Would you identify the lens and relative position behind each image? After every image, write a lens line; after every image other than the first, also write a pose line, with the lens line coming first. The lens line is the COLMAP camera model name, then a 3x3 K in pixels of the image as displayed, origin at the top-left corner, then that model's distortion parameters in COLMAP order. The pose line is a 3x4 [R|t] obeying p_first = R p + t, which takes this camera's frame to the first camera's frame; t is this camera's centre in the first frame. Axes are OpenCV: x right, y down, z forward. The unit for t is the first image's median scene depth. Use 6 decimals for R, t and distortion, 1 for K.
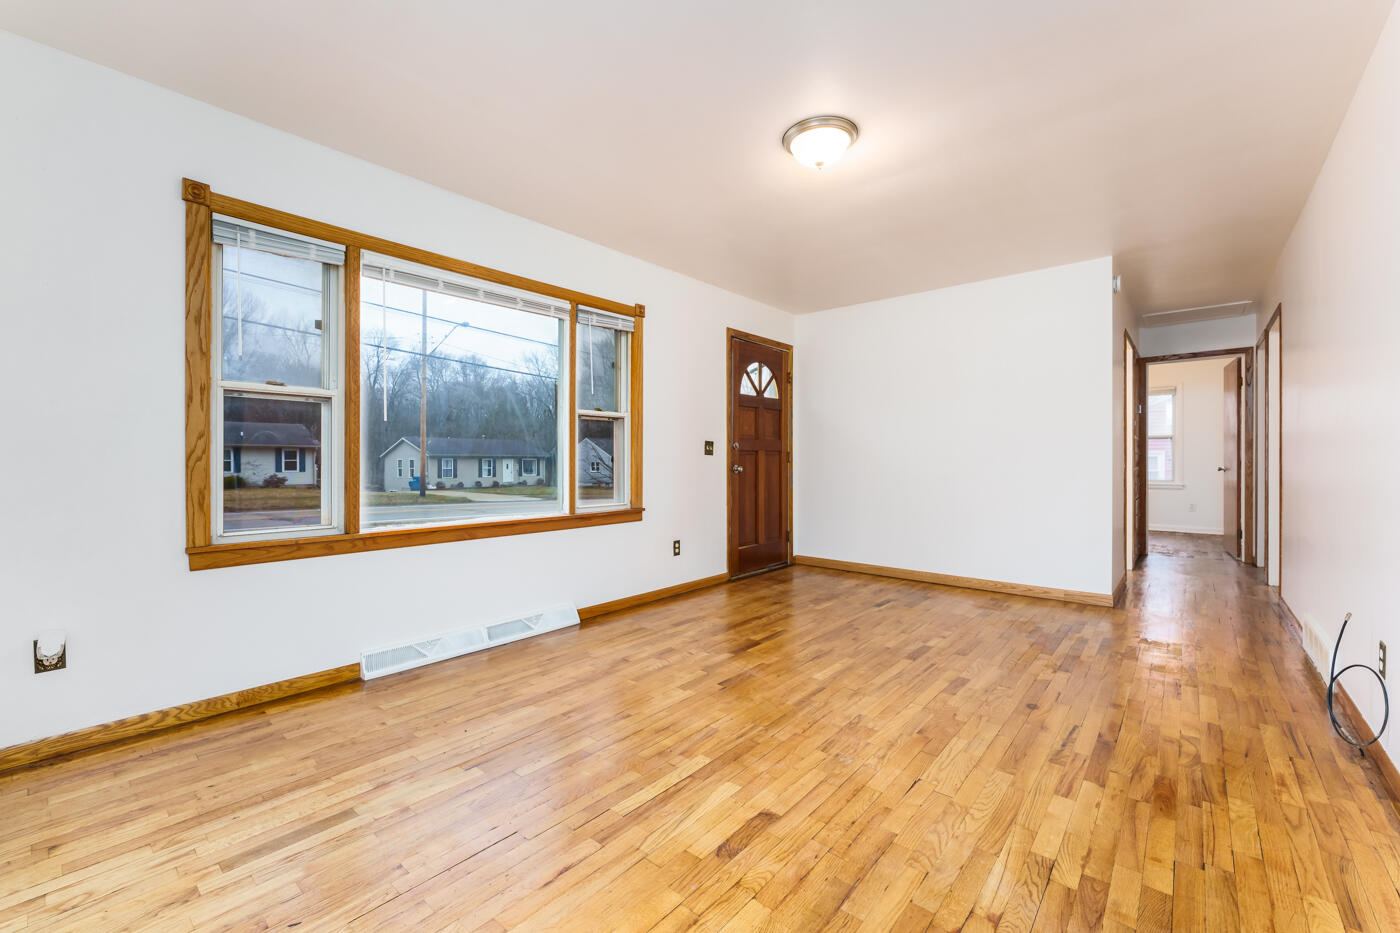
lens RADIAL K [[574.9, 0, 703.5], [0, 574.9, 461.4], [0, 0, 1]] dist [-0.000646, -0.000057]
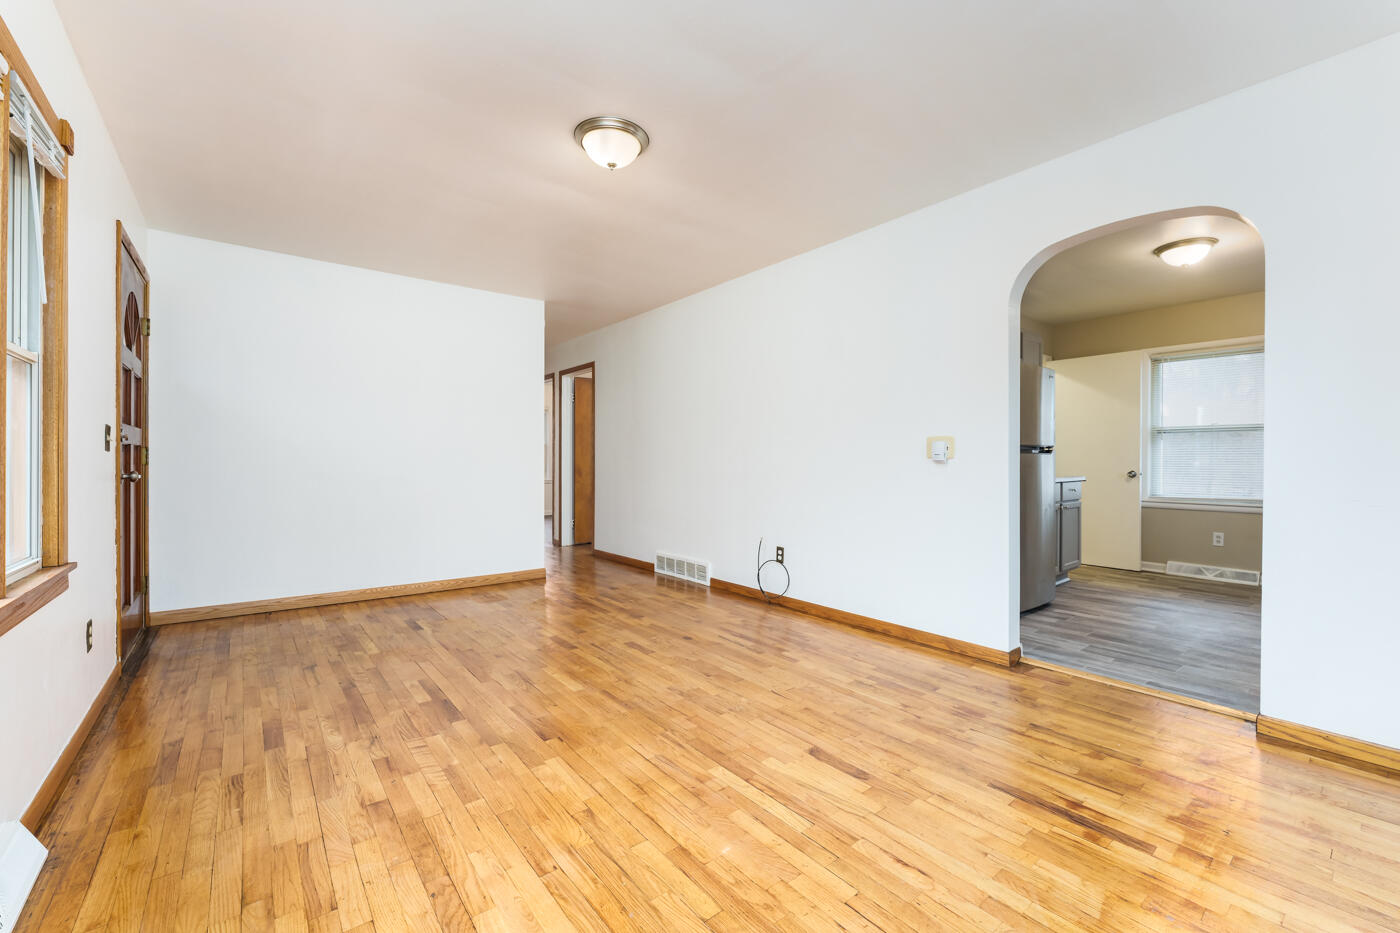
lens RADIAL K [[574.9, 0, 703.5], [0, 574.9, 461.4], [0, 0, 1]] dist [-0.000646, -0.000057]
pose [[0.194588, 0.001477, 0.980884, -0.816467], [0.002009, 0.999996, -0.001905, -0.000140], [-0.980883, 0.002341, 0.194584, 0.711138]]
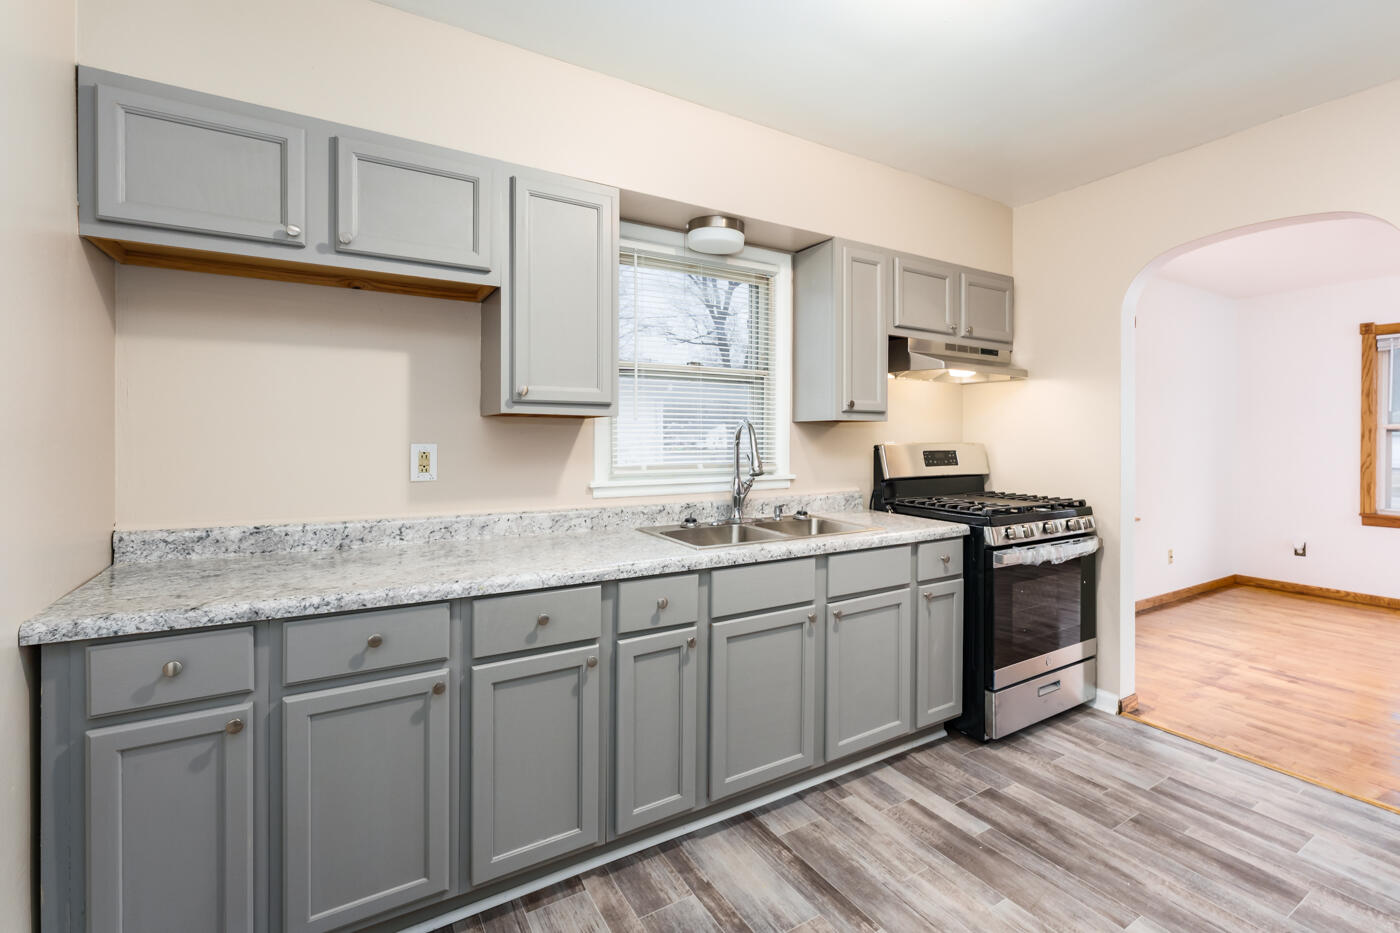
lens RADIAL K [[634.5, 0, 701.5], [0, 634.5, 429.7], [0, 0, 1]] dist [0.000110, 0.000049]
pose [[-0.323478, 0.004711, -0.946224, 1.704217], [-0.008372, 0.999934, 0.007841, -0.118275], [0.946199, 0.010458, -0.323417, -0.382780]]
